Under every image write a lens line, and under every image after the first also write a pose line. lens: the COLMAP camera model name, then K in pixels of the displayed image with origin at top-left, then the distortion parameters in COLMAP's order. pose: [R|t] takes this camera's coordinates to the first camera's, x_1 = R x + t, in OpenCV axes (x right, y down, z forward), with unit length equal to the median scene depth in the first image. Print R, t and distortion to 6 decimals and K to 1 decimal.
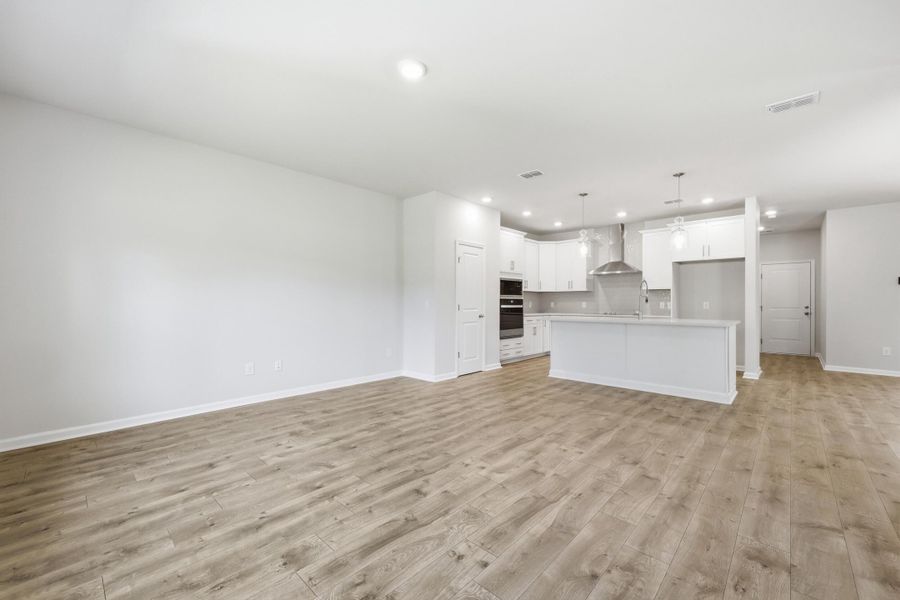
lens RADIAL K [[366.3, 0, 448.7], [0, 366.3, 301.1], [0, 0, 1]] dist [0.000055, 0.000982]
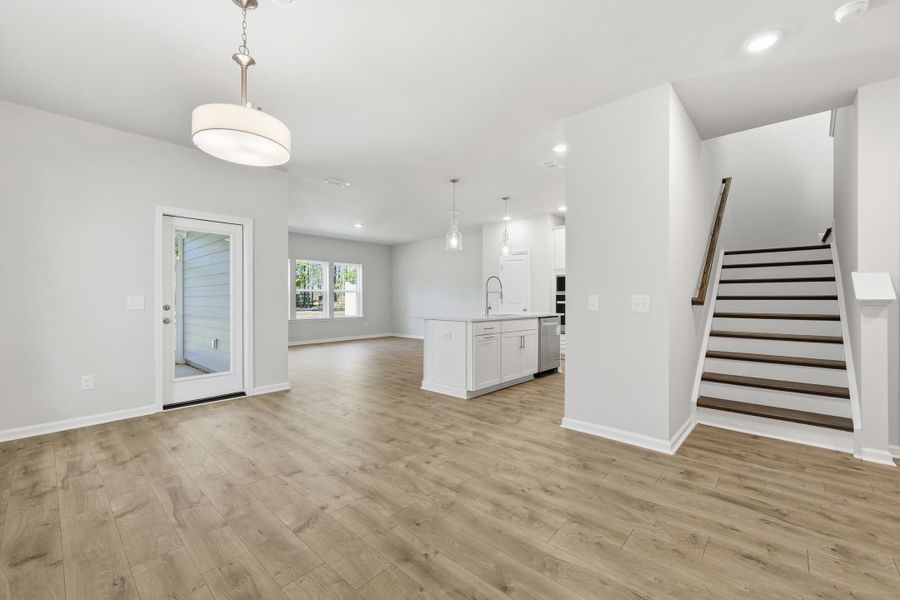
lens RADIAL K [[366.3, 0, 456.5], [0, 366.3, 296.0], [0, 0, 1]] dist [0.000055, 0.000982]
pose [[0.036918, -0.007280, -0.999292, 2.156948], [0.003939, 0.999967, -0.007139, 0.004862], [0.999311, -0.003673, 0.036946, 1.214653]]
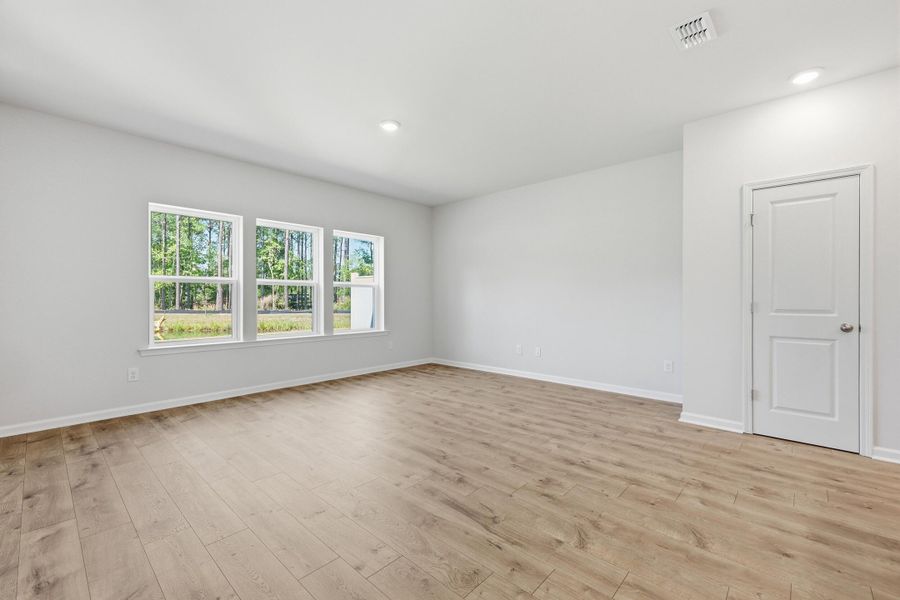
lens RADIAL K [[381.0, 0, 447.3], [0, 381.0, 299.9], [0, 0, 1]] dist [0.004541, 0.000735]
pose [[0.003914, 0.002251, -0.999990, 0.920560], [0.003334, 0.999992, 0.002264, 0.006299], [0.999987, -0.003343, 0.003906, 0.850806]]
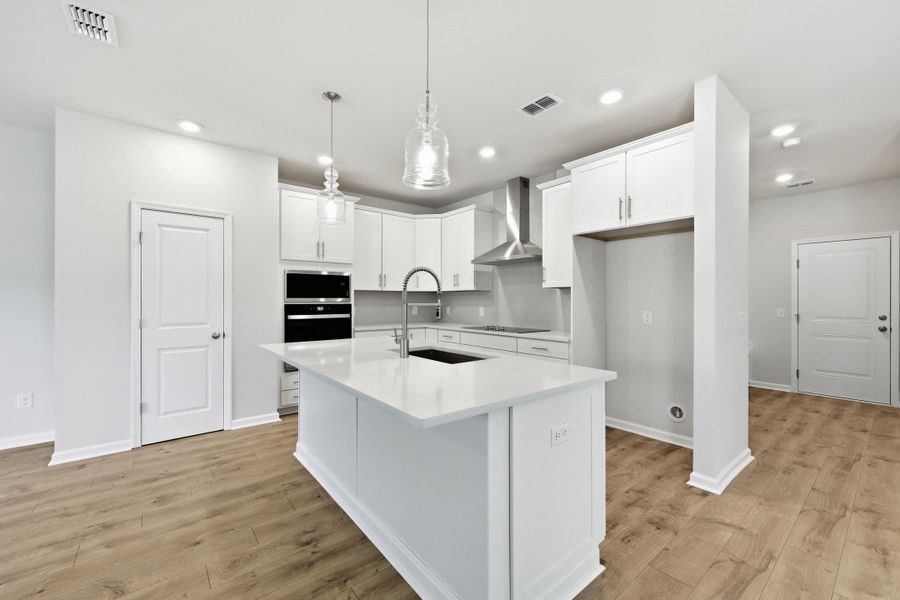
lens RADIAL K [[366.3, 0, 451.8], [0, 366.3, 297.8], [0, 0, 1]] dist [0.000055, 0.000982]
pose [[0.991183, -0.001751, -0.132489, 0.885445], [0.001537, 0.999997, -0.001710, -0.029066], [0.132492, 0.001492, 0.991183, 0.794387]]
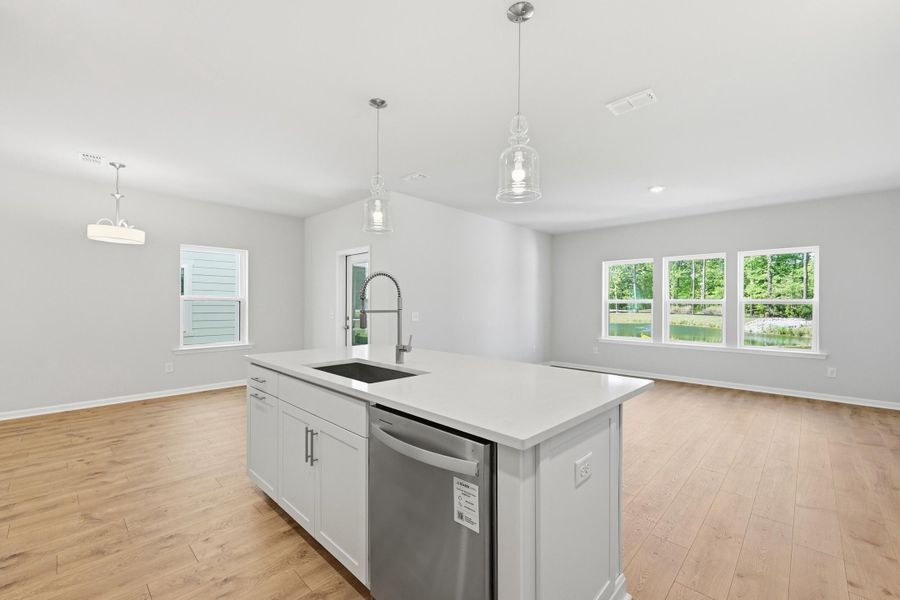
lens RADIAL K [[366.3, 0, 443.4], [0, 366.3, 308.6], [0, 0, 1]] dist [0.000055, 0.000982]
pose [[-0.999997, -0.001873, 0.001735, 0.649863], [-0.001872, 0.999998, 0.000665, -0.025119], [-0.001737, 0.000662, -0.999998, 2.001248]]
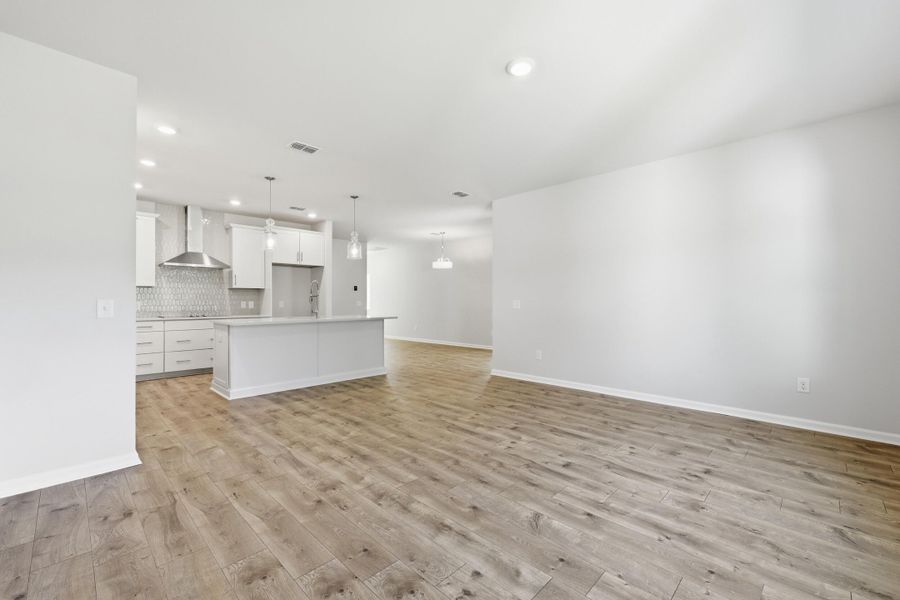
lens RADIAL K [[381.0, 0, 451.1], [0, 381.0, 301.1], [0, 0, 1]] dist [0.004541, 0.000735]
pose [[0.018950, -0.002320, 0.999818, -0.796187], [-0.001553, 0.999996, 0.002350, -0.002167], [-0.999819, -0.001597, 0.018947, 0.823256]]
